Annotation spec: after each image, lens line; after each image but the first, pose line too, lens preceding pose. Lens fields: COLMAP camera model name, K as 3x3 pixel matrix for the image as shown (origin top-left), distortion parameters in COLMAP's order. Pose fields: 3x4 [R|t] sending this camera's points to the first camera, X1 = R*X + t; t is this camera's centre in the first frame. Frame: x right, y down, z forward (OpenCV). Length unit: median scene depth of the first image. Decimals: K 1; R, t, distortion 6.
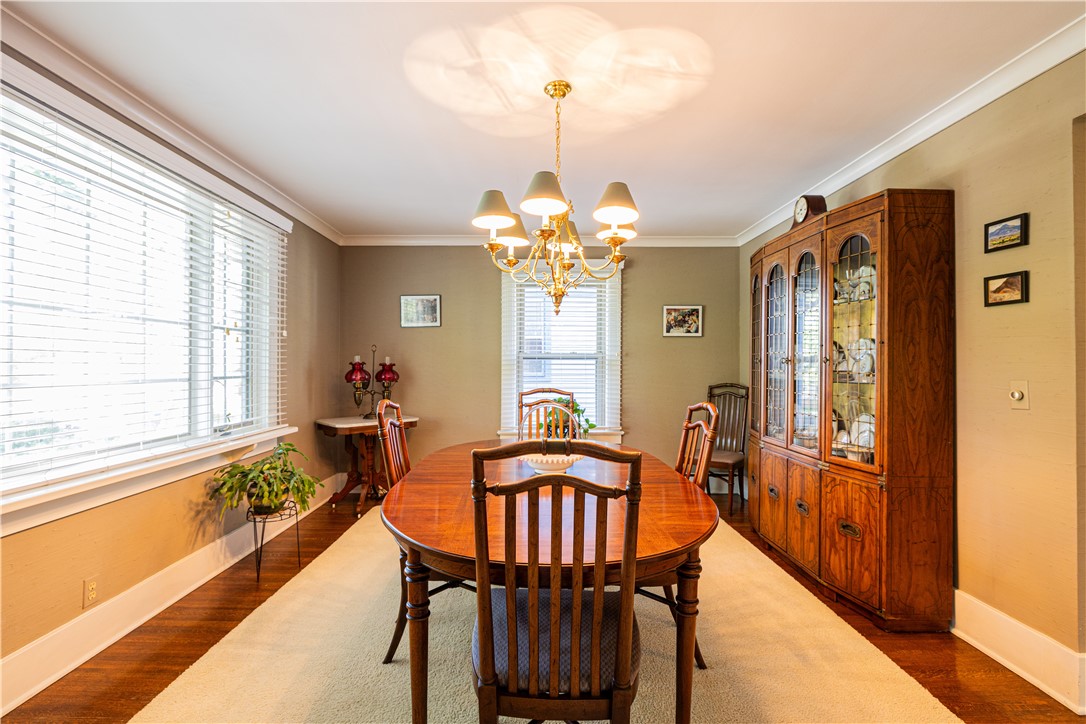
lens RADIAL K [[487.5, 0, 536.1], [0, 487.5, 357.8], [0, 0, 1]] dist [-0.001233, 0.000013]
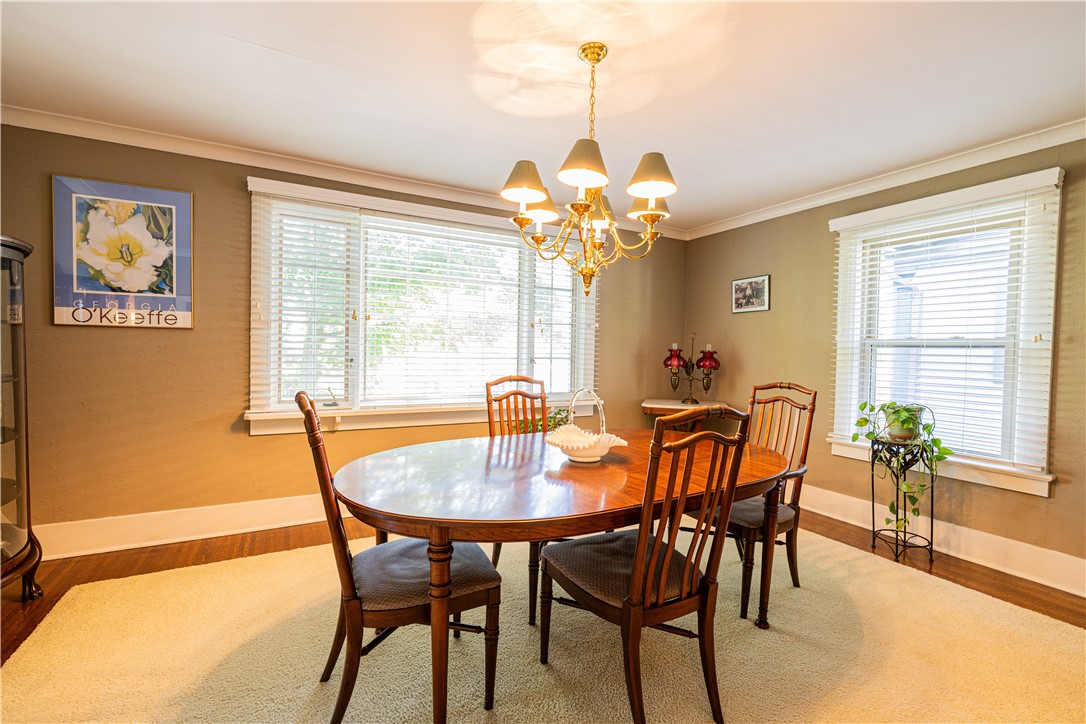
lens RADIAL K [[475.4, 0, 543.0], [0, 475.4, 362.0], [0, 0, 1]] dist [0.000491, 0.000051]
pose [[0.473128, 0.031323, -0.880437, 0.423290], [-0.006221, 0.999462, 0.032214, 0.005514], [0.880972, -0.009764, 0.473068, 0.247852]]
